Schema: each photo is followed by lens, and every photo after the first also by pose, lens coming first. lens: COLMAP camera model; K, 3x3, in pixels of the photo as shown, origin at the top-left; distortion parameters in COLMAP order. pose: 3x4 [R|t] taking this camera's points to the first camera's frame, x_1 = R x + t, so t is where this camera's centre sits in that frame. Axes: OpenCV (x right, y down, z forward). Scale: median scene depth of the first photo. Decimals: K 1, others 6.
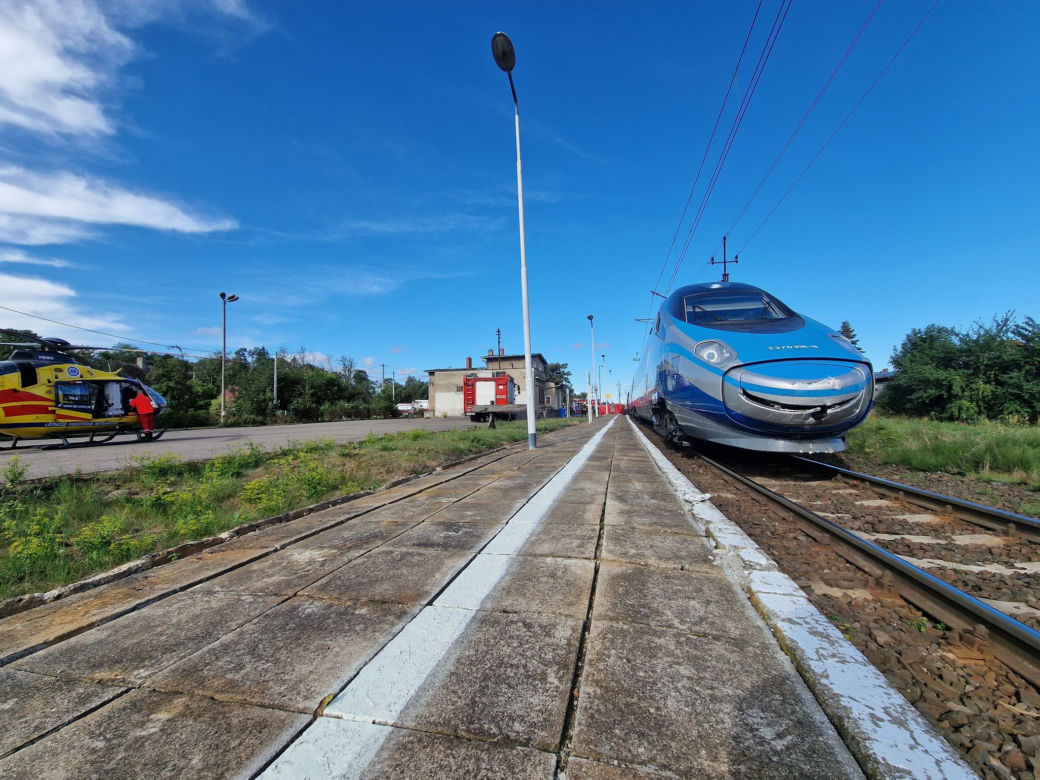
lens RADIAL K [[427.9, 0, 520.0], [0, 427.9, 390.0], [0, 0, 1]] dist [0.012347, -0.008087]
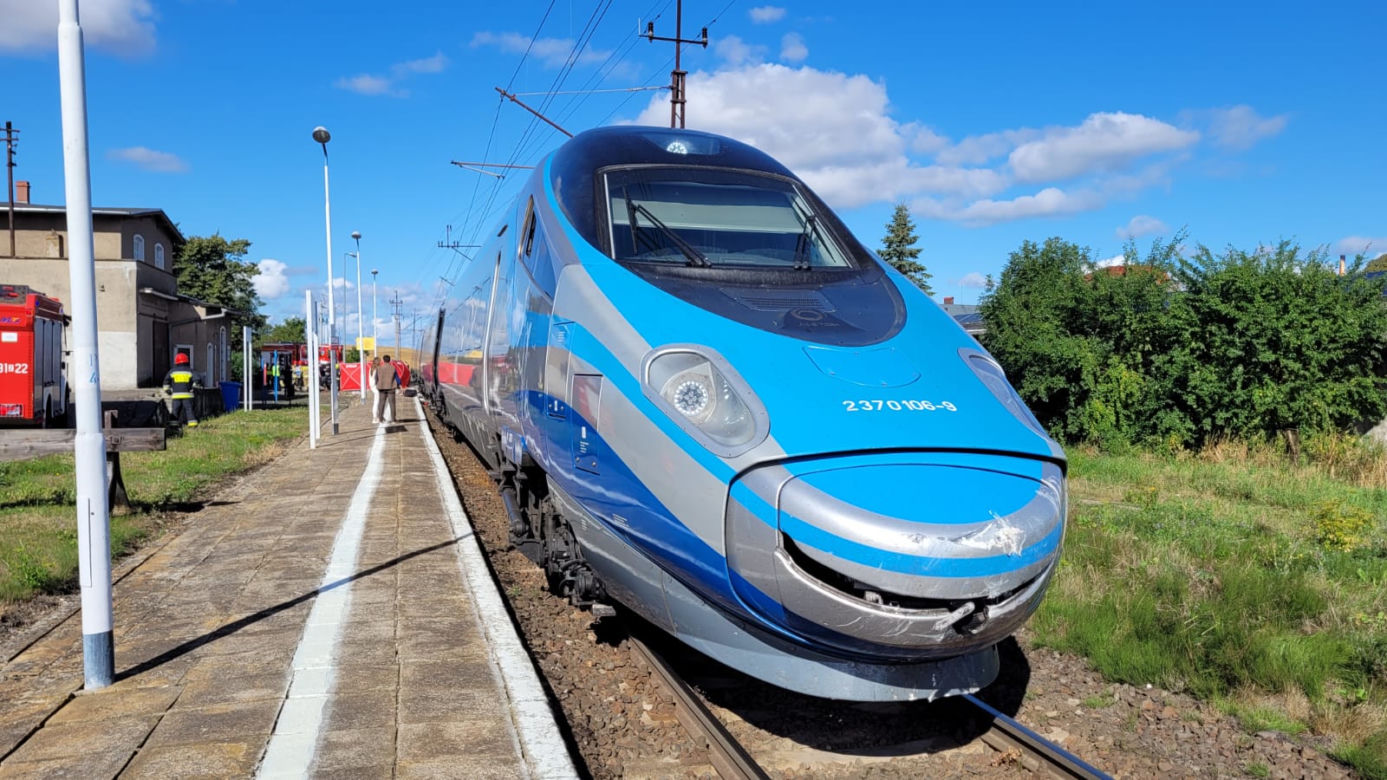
lens RADIAL K [[1119.7, 0, 696.2], [0, 1119.7, 374.1], [0, 0, 1]] dist [0.030809, 0.002138]
pose [[0.881841, 0.016206, 0.471268, 0.029835], [-0.043251, 0.997976, 0.046613, -0.148442], [-0.469559, -0.061488, 0.880758, 0.223876]]
